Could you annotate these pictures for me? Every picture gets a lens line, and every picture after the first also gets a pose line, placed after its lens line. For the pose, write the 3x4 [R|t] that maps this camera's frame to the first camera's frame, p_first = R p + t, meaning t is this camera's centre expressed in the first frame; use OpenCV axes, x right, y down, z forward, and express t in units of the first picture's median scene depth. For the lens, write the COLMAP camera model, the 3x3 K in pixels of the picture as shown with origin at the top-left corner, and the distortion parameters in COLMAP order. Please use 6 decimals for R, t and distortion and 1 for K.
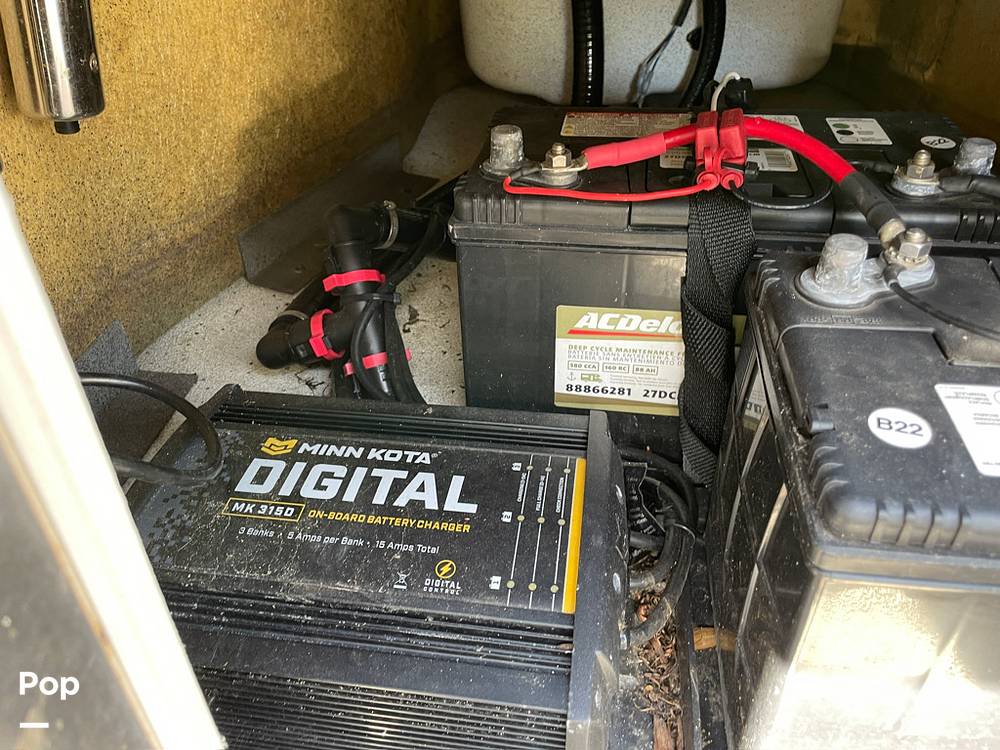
lens RADIAL K [[753.1, 0, 500.0], [0, 753.1, 375.0], [0, 0, 1]] dist [0.086746, -0.143407]
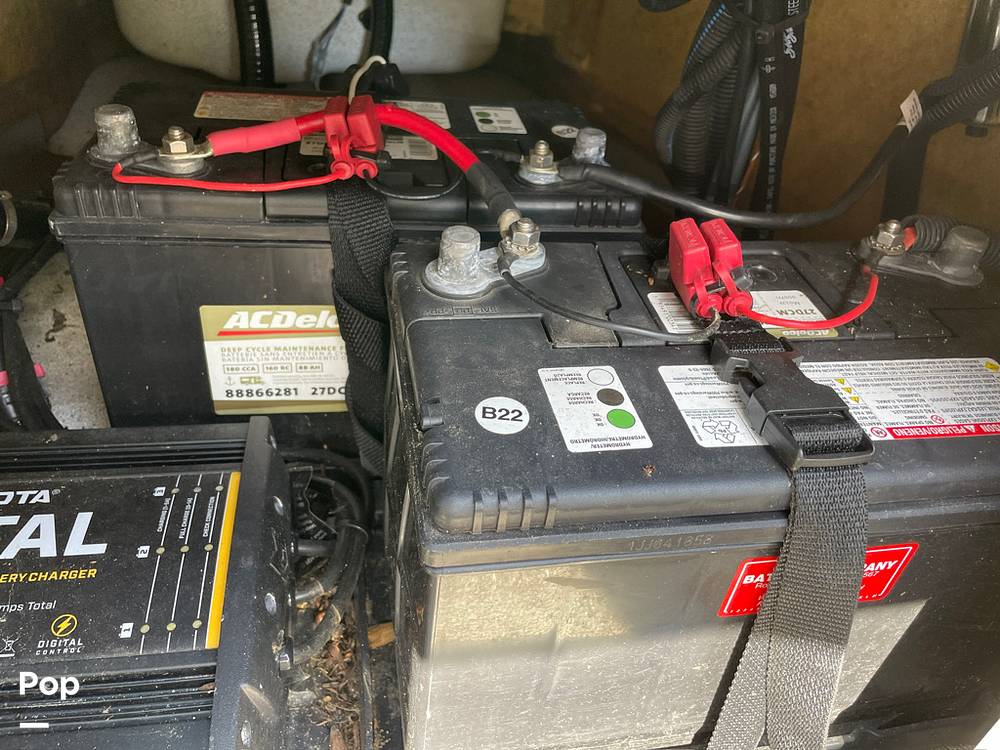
lens RADIAL K [[753.1, 0, 500.0], [0, 753.1, 375.0], [0, 0, 1]] dist [0.086746, -0.143407]
pose [[0.940603, -0.093943, 0.326254, 0.120771], [0.085391, 0.995525, 0.040472, -0.017387], [-0.328596, -0.010209, 0.944415, 0.019505]]
